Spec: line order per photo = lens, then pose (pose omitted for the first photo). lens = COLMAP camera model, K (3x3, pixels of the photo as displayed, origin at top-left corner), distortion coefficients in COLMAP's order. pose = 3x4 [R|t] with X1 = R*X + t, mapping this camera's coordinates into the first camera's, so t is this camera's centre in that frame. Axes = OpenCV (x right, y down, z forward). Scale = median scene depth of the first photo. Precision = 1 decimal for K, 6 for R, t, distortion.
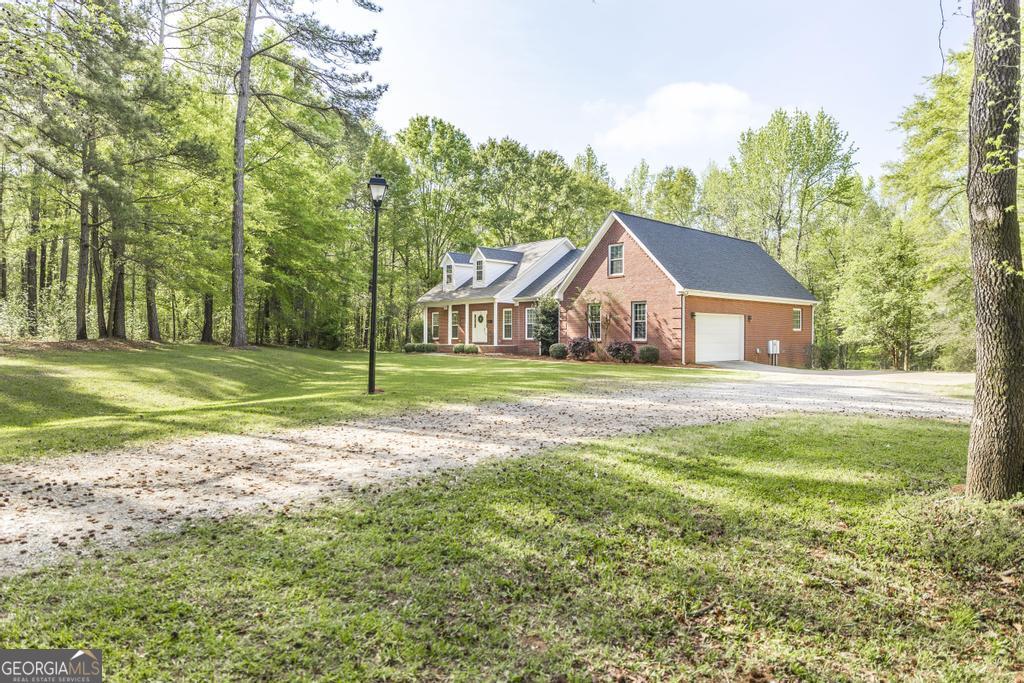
lens RADIAL K [[620.5, 0, 512.0], [0, 620.5, 341.5], [0, 0, 1]] dist [-0.001164, -0.000057]
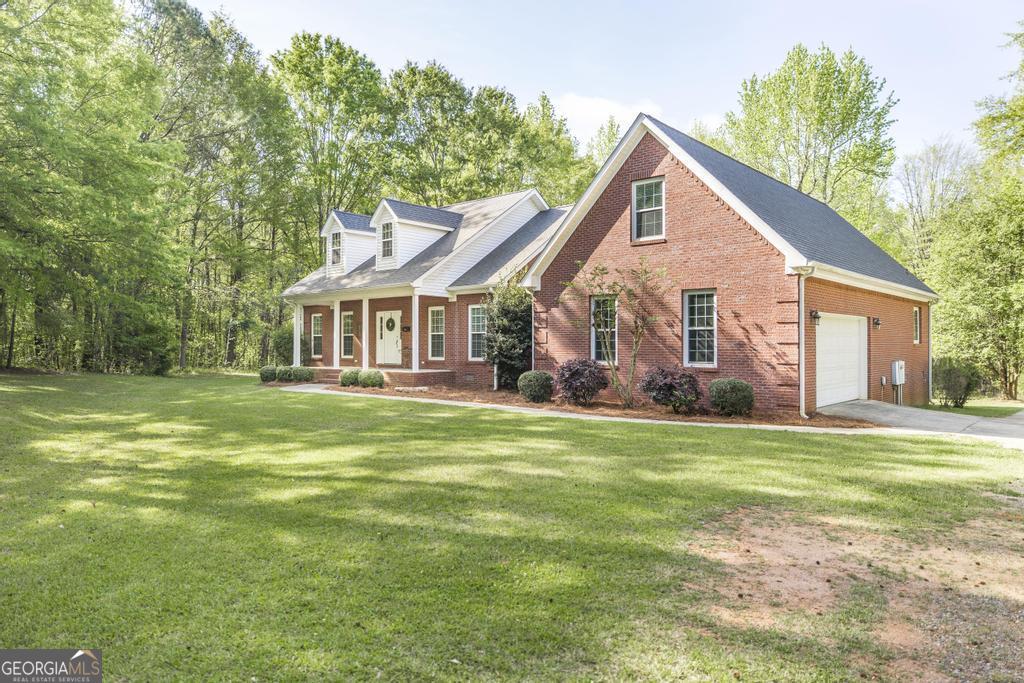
lens RADIAL K [[701.8, 0, 512.0], [0, 701.8, 341.5], [0, 0, 1]] dist [-0.005625, -0.001567]
pose [[0.994518, -0.002814, 0.104528, -0.005481], [0.004148, 0.999913, -0.012546, -0.011541], [-0.104484, 0.012911, 0.994443, 0.332309]]
